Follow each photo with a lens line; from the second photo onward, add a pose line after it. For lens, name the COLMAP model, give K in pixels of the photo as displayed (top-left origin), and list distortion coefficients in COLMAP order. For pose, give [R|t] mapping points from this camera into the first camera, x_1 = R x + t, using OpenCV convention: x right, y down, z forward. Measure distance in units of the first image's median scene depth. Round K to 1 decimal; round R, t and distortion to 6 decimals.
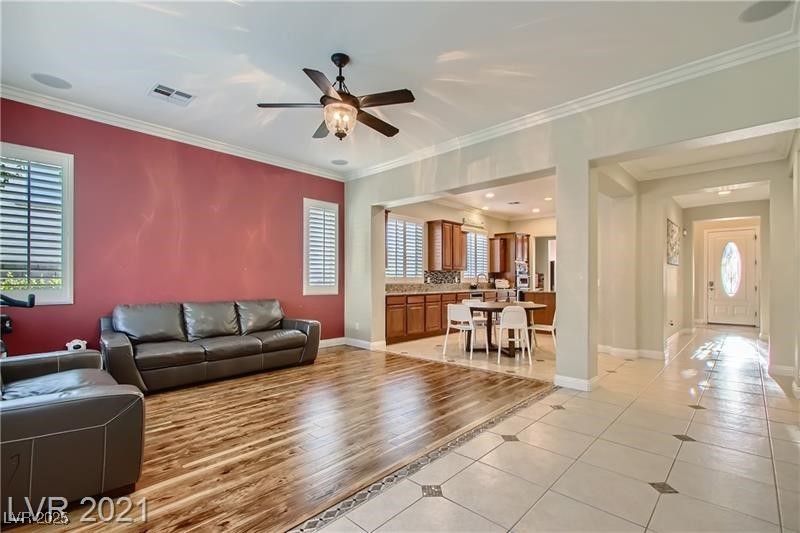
lens RADIAL K [[369.2, 0, 408.3], [0, 369.2, 278.3], [0, 0, 1]] dist [0.003231, -0.001430]
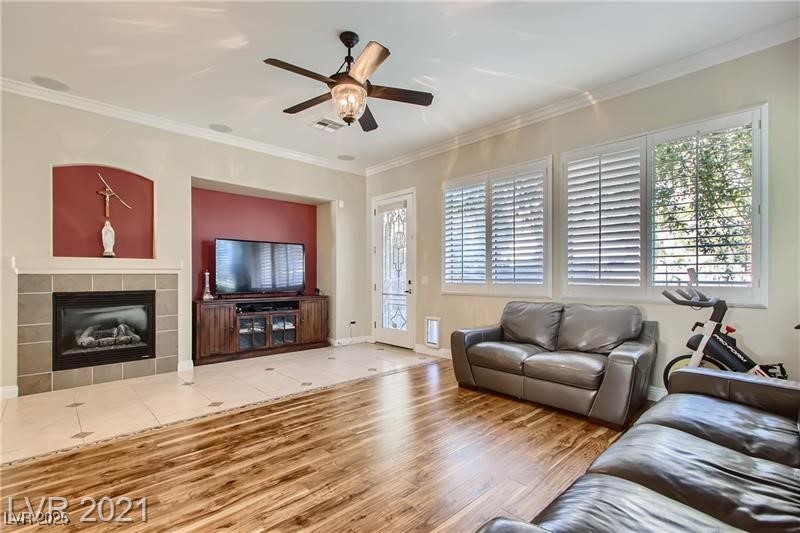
lens RADIAL K [[369.2, 0, 406.1], [0, 369.2, 276.4], [0, 0, 1]] dist [0.003231, -0.001430]
pose [[-0.998289, 0.002637, 0.058411, -0.169332], [0.002493, 0.999994, -0.002530, 0.003312], [-0.058417, -0.002380, -0.998289, 0.853205]]
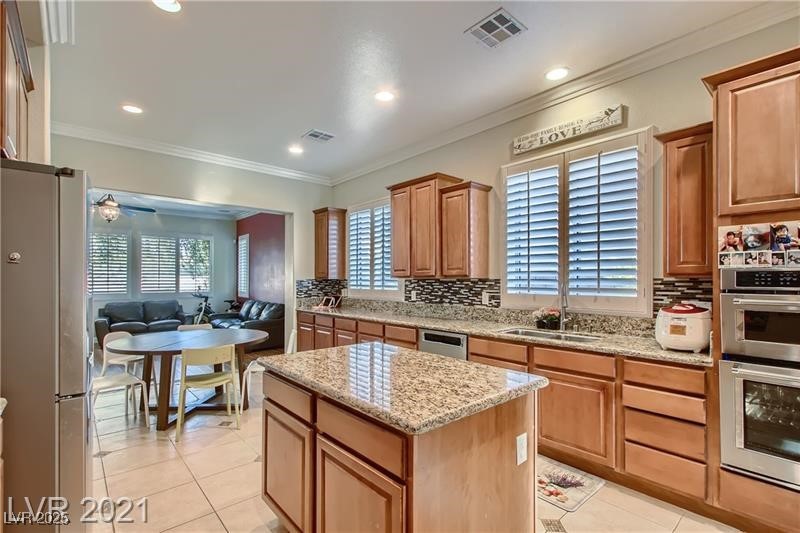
lens RADIAL K [[369.2, 0, 399.4], [0, 369.2, 277.4], [0, 0, 1]] dist [0.003231, -0.001430]
pose [[-0.100794, -0.003729, -0.994900, 0.738924], [0.006039, 0.999972, -0.004360, -0.024861], [0.994889, -0.006448, -0.100769, 1.238310]]
